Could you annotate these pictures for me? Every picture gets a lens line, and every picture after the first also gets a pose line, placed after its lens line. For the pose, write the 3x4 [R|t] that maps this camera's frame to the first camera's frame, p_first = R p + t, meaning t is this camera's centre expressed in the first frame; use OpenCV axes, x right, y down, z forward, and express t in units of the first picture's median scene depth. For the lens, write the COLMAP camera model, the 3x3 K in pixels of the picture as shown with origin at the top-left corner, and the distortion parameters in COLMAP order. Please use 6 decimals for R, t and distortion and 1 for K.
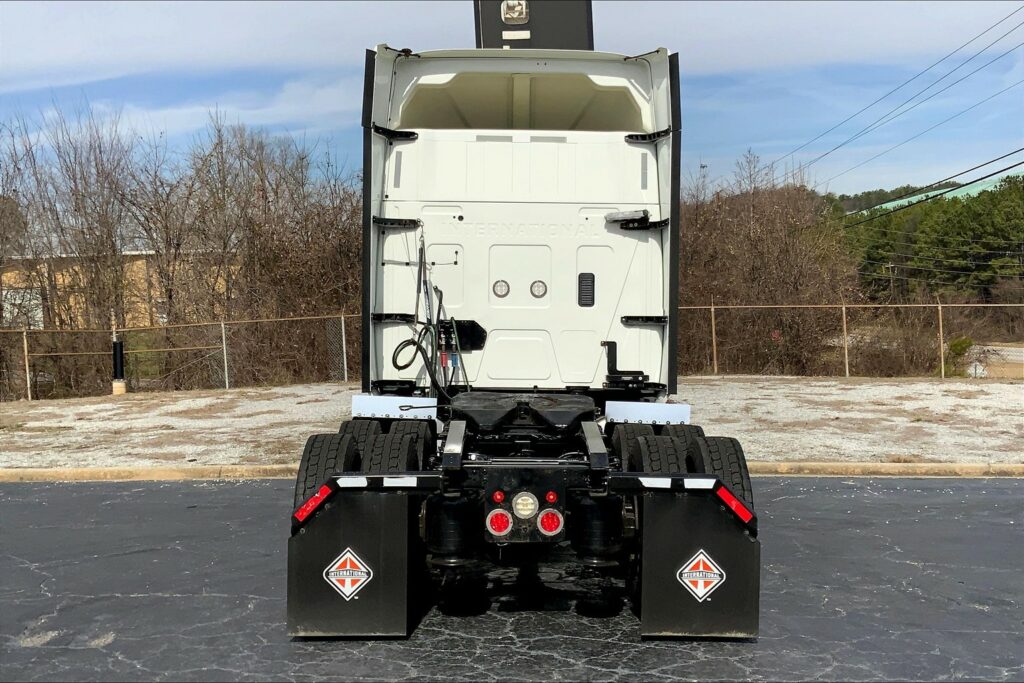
lens RADIAL K [[1174.7, 0, 512.0], [0, 1174.7, 341.5], [0, 0, 1]] dist [0.046480, -0.051689]
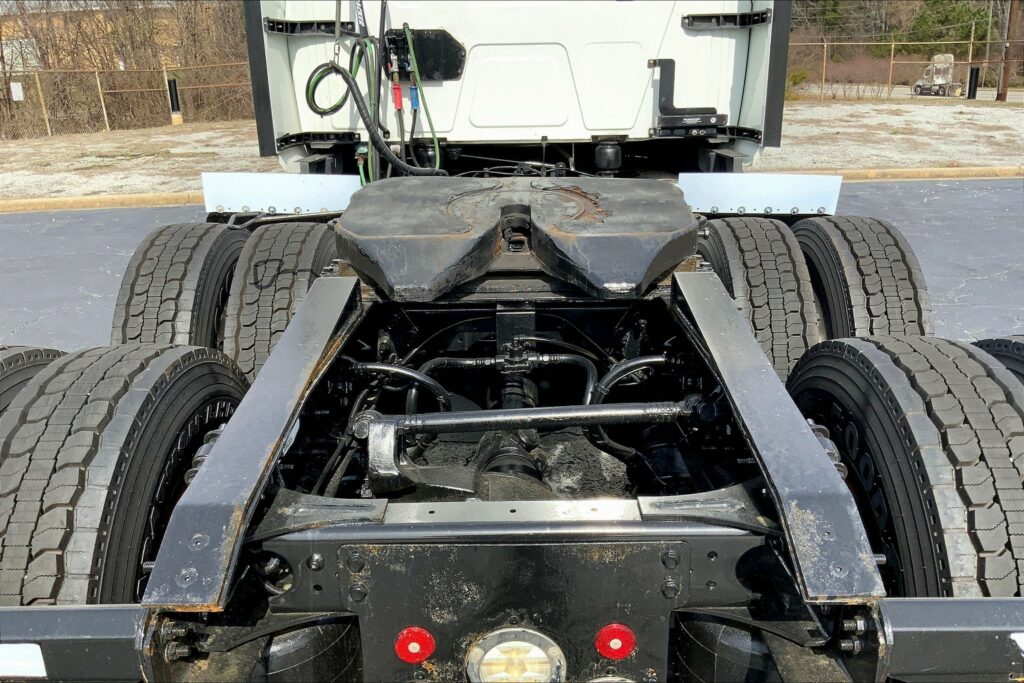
lens RADIAL K [[850.9, 0, 512.0], [0, 850.9, 341.5], [0, 0, 1]] dist [0.112779, -0.230819]
pose [[0.999580, -0.020359, -0.020639, 0.009770], [0.025539, 0.955274, 0.294617, 0.006388], [0.013718, -0.295020, 0.955393, 0.517386]]
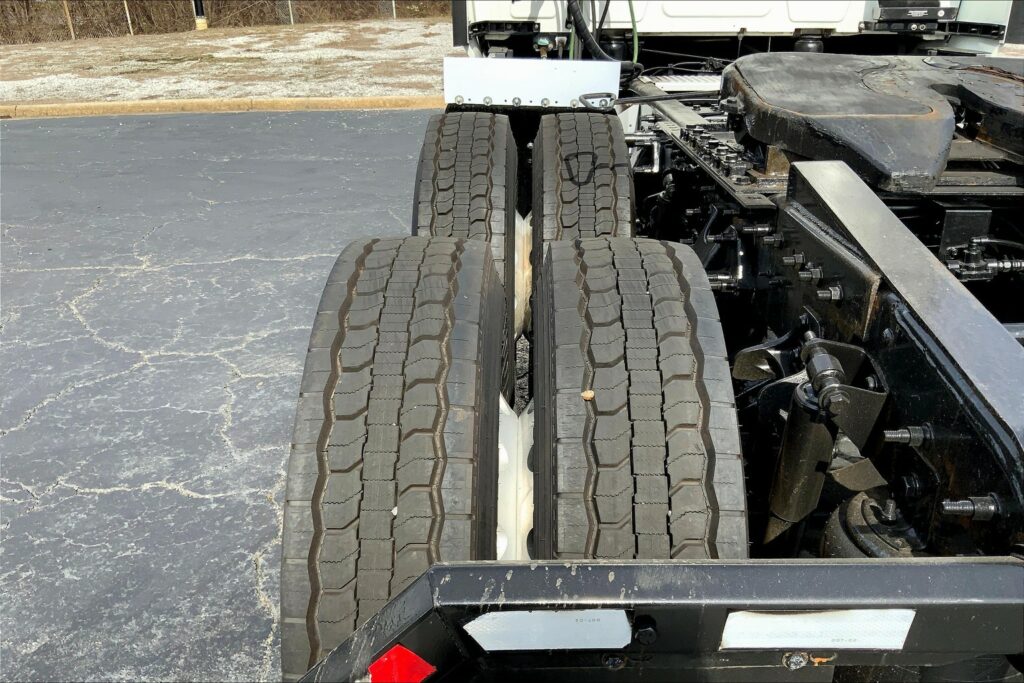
lens RADIAL K [[850.9, 0, 512.0], [0, 850.9, 341.5], [0, 0, 1]] dist [0.112779, -0.230819]
pose [[0.999700, -0.002964, -0.024307, -0.085102], [0.011996, 0.924646, 0.380640, 0.017006], [0.021347, -0.380817, 0.924404, 0.540724]]
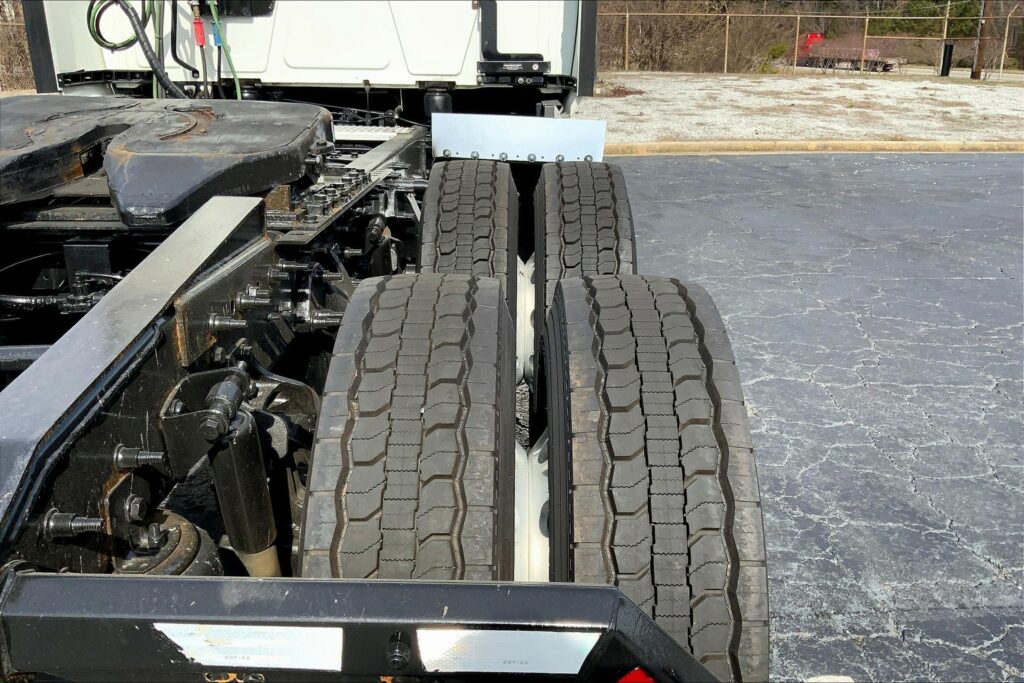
lens RADIAL K [[850.9, 0, 512.0], [0, 850.9, 341.5], [0, 0, 1]] dist [0.112779, -0.230819]
pose [[0.999984, 0.001121, -0.005517, 0.097625], [0.000737, 0.945462, 0.325733, 0.020734], [0.005581, -0.325732, 0.945446, 0.538792]]
